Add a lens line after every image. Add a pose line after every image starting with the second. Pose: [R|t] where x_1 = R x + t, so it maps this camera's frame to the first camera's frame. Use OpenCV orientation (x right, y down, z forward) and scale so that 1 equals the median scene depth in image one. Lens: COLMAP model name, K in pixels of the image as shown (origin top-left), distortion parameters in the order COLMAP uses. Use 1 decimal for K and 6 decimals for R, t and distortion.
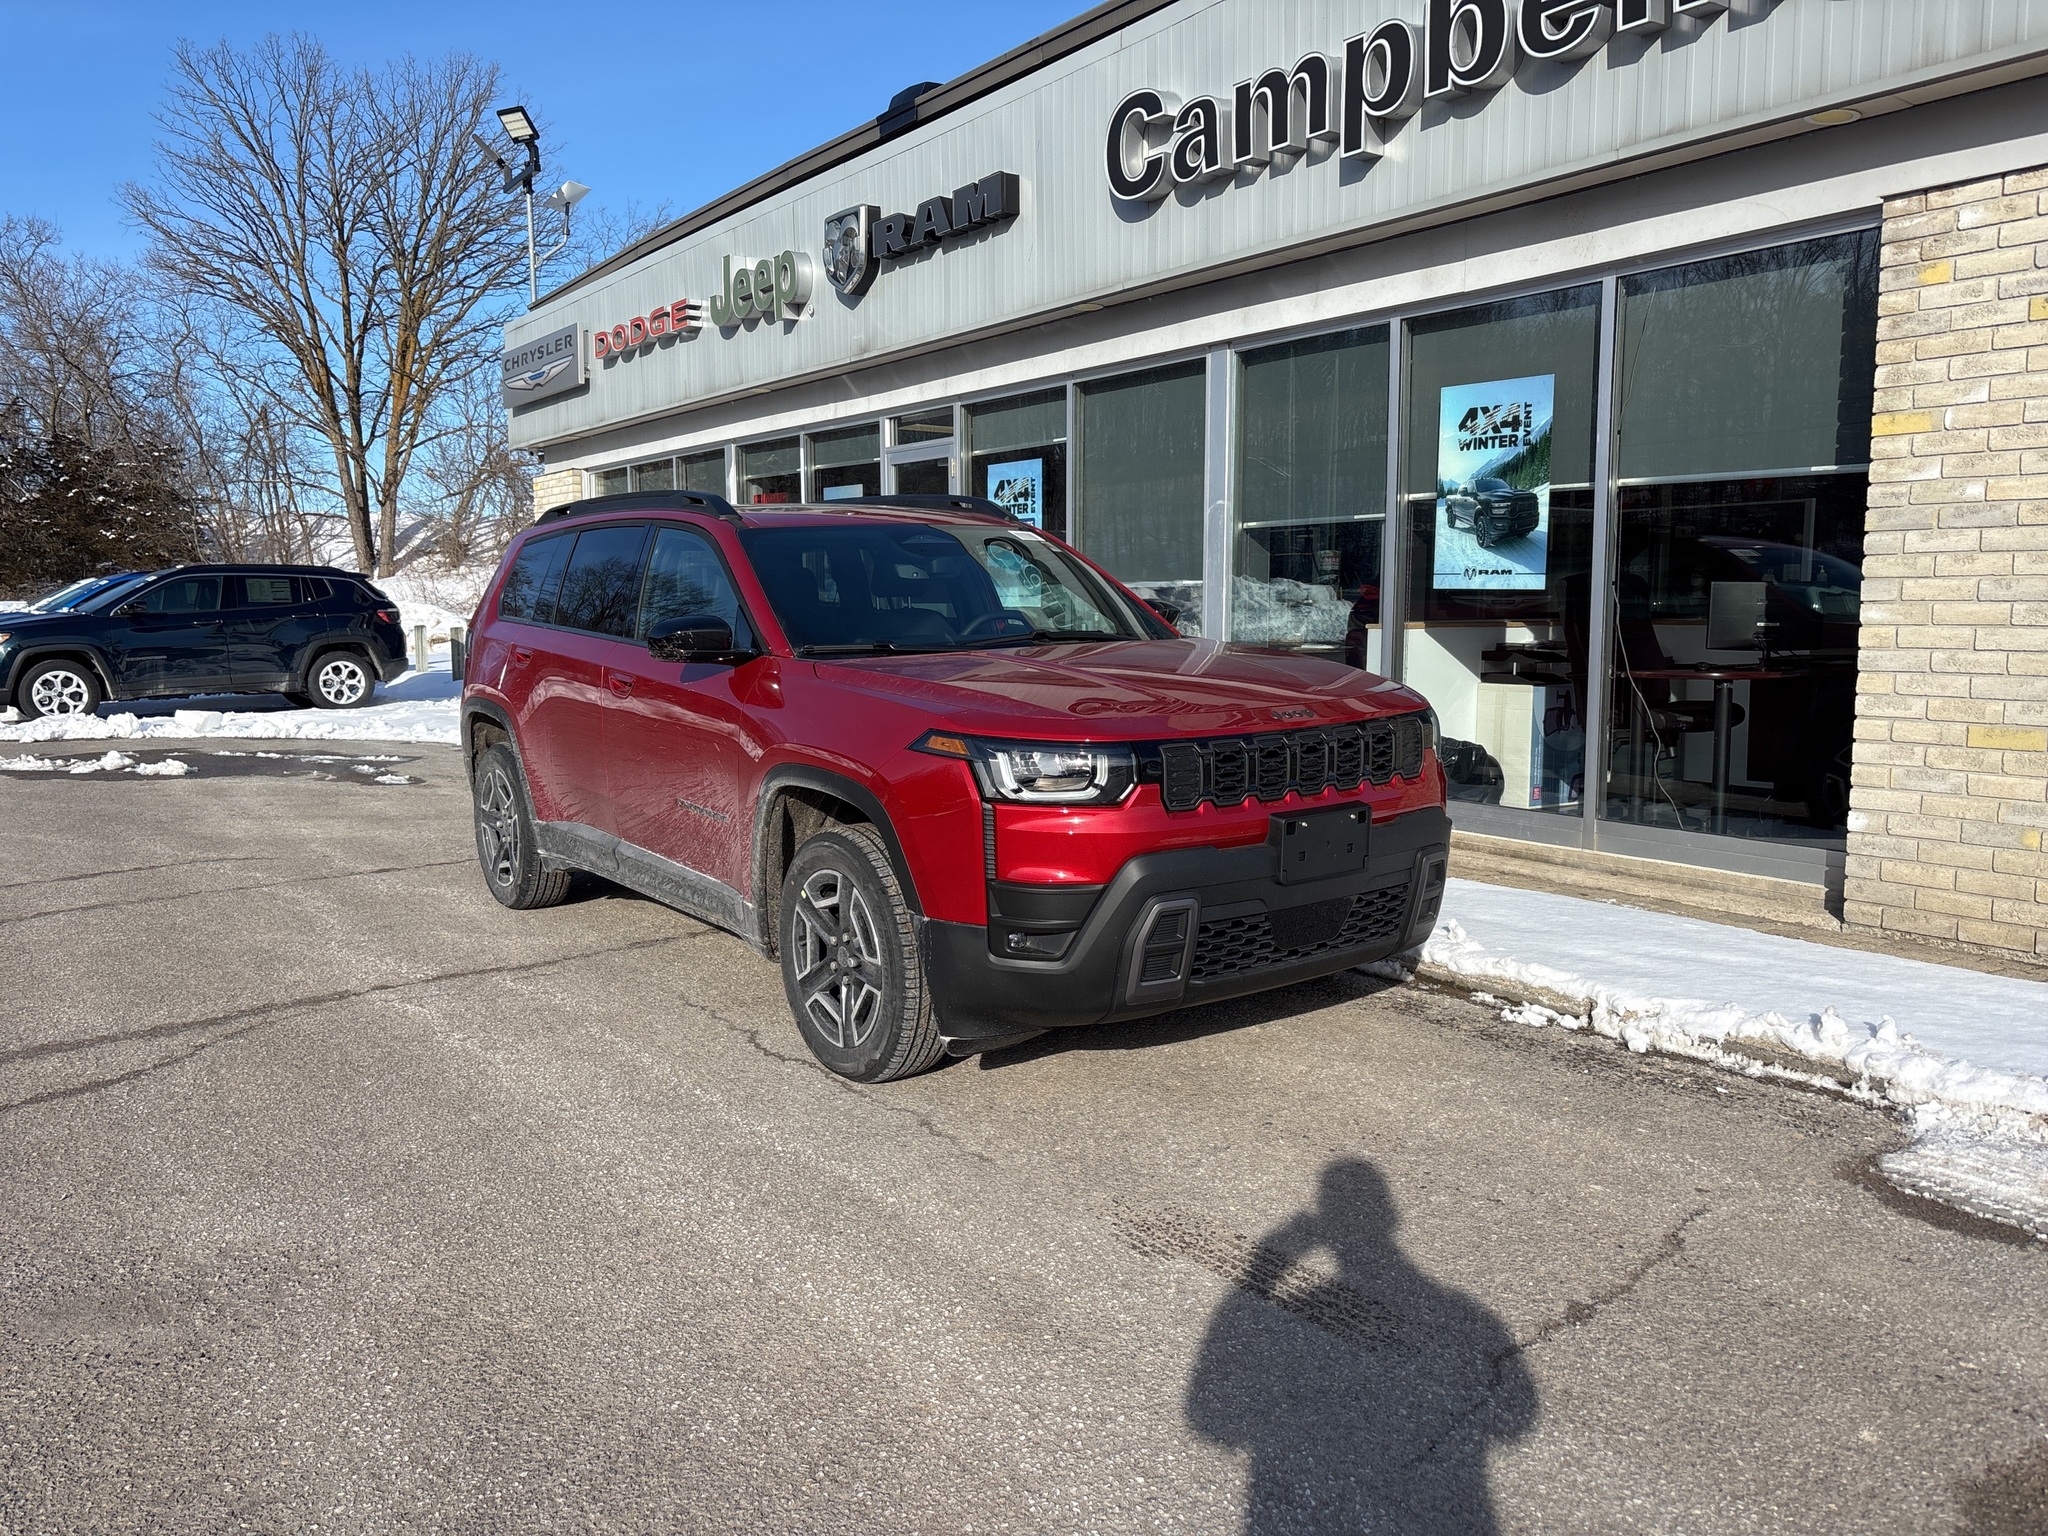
lens RADIAL K [[1544.9, 0, 1016.0], [0, 1544.9, 768.3], [0, 0, 1]] dist [0.039542, -0.042402]
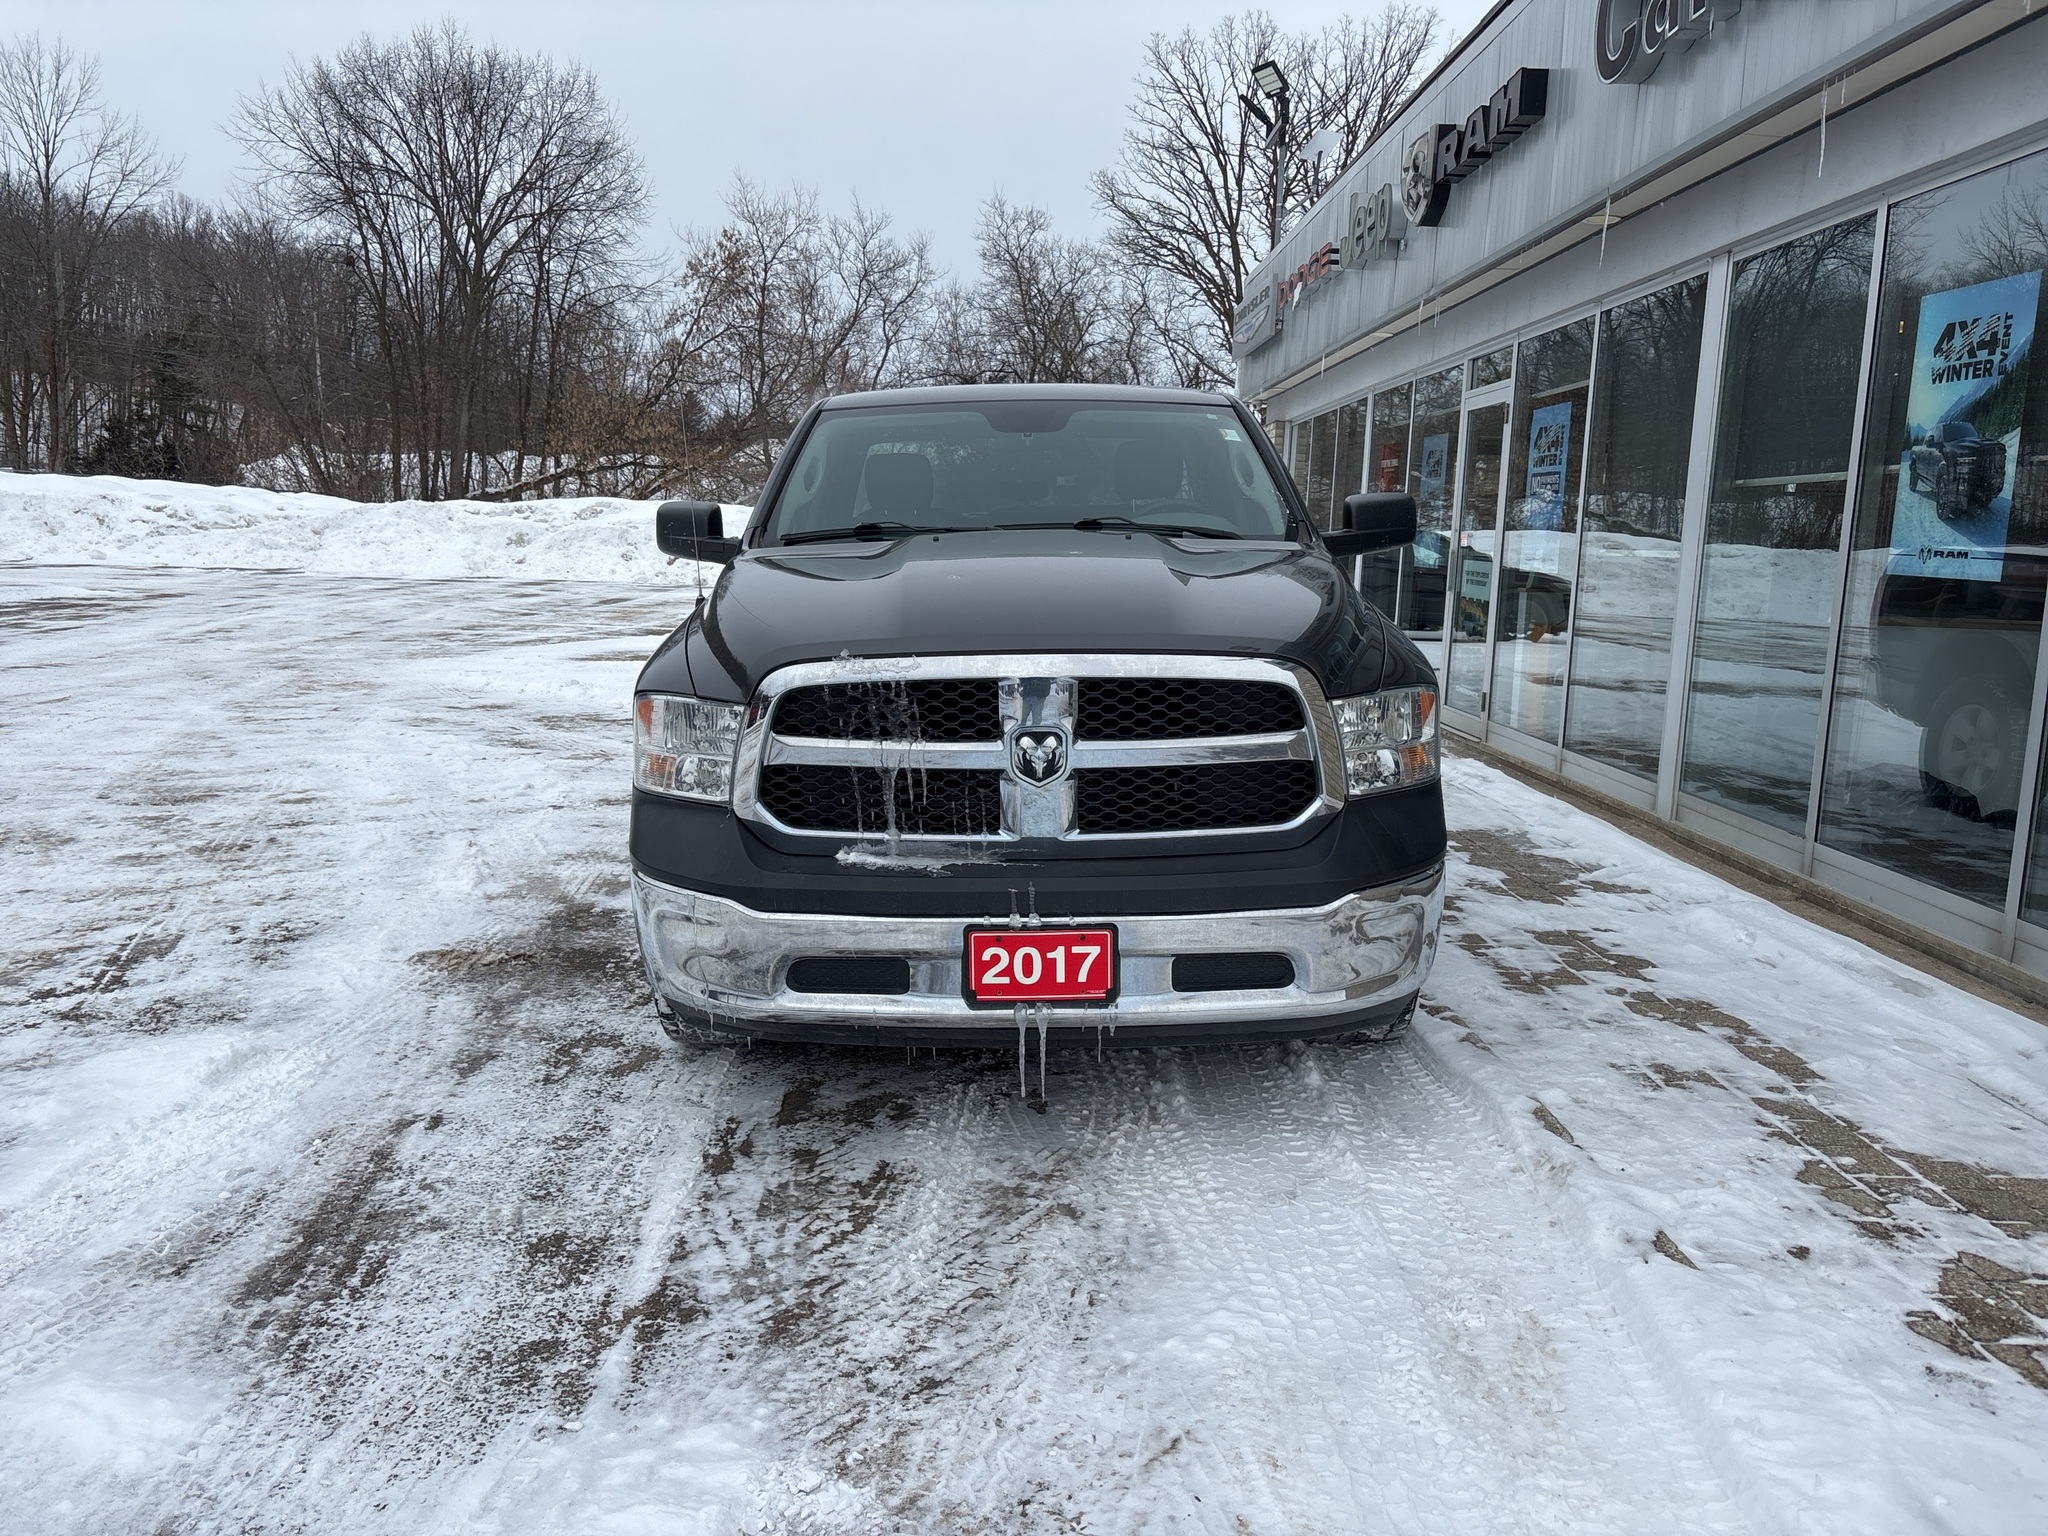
lens RADIAL K [[1546.1, 0, 1024.4], [0, 1546.1, 764.6], [0, 0, 1]] dist [0.036826, -0.038082]
pose [[0.827632, 0.113101, -0.549758, 0.348692], [-0.097761, 0.993563, 0.057231, -0.028894], [0.552692, 0.006379, 0.833361, 0.162498]]
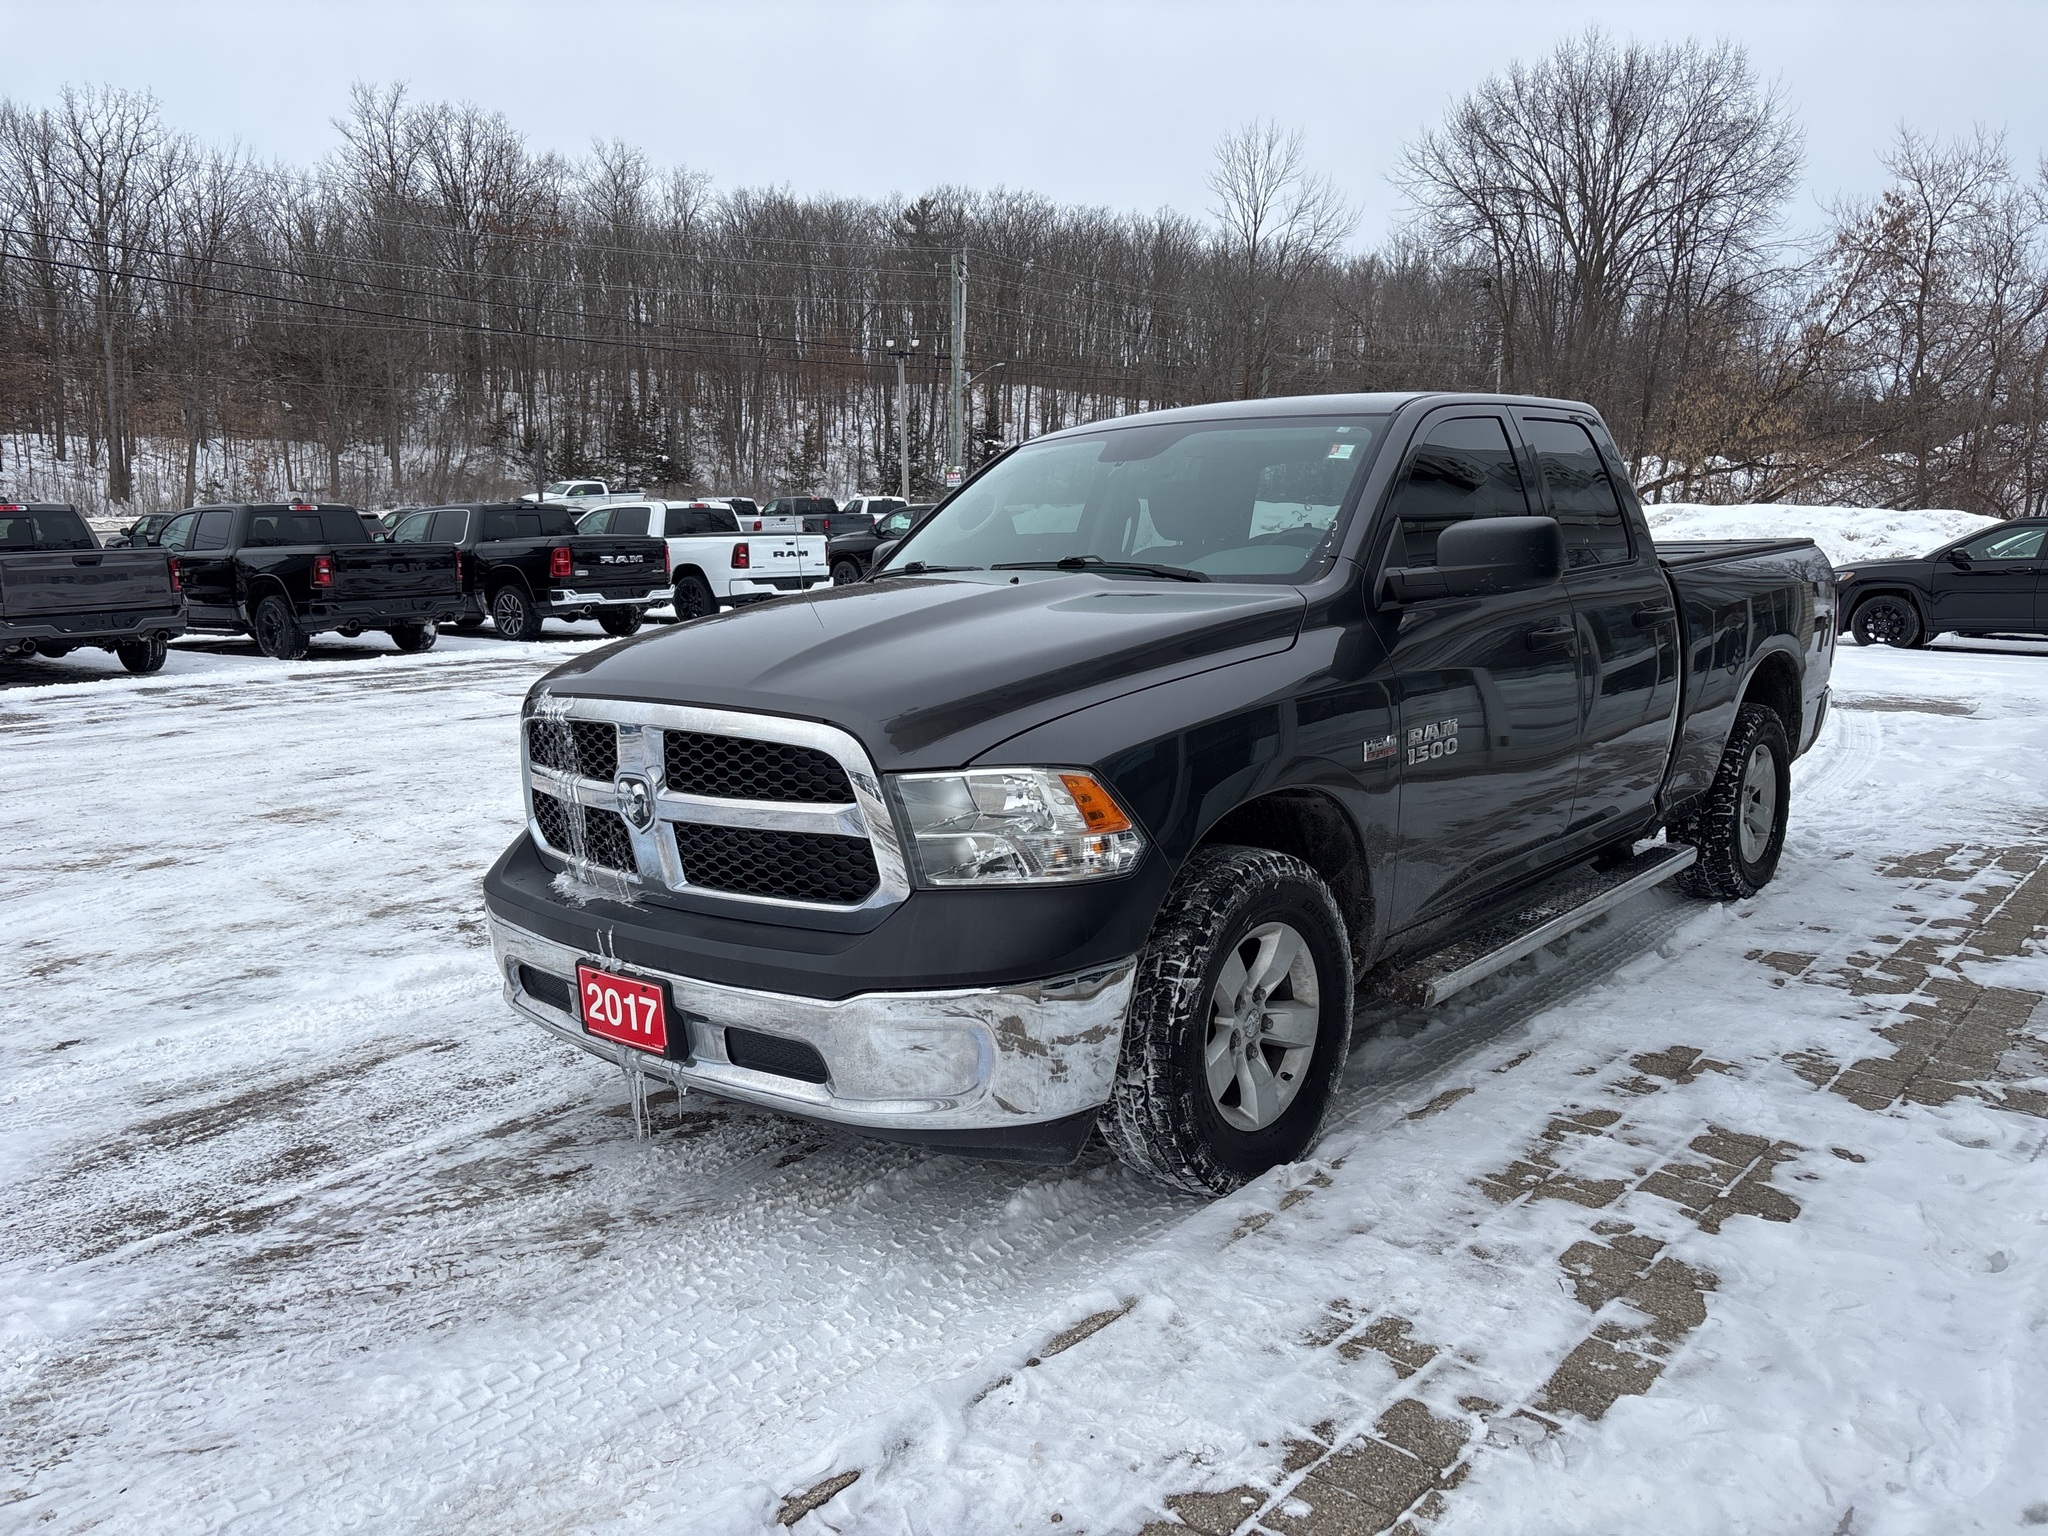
lens RADIAL K [[1544.2, 0, 1022.2], [0, 1544.2, 772.1], [0, 0, 1]] dist [0.046070, -0.048608]
pose [[0.248044, 0.167381, -0.954179, 0.570342], [-0.121652, 0.982545, 0.140733, -0.094023], [0.961080, 0.081170, 0.264076, 0.529776]]
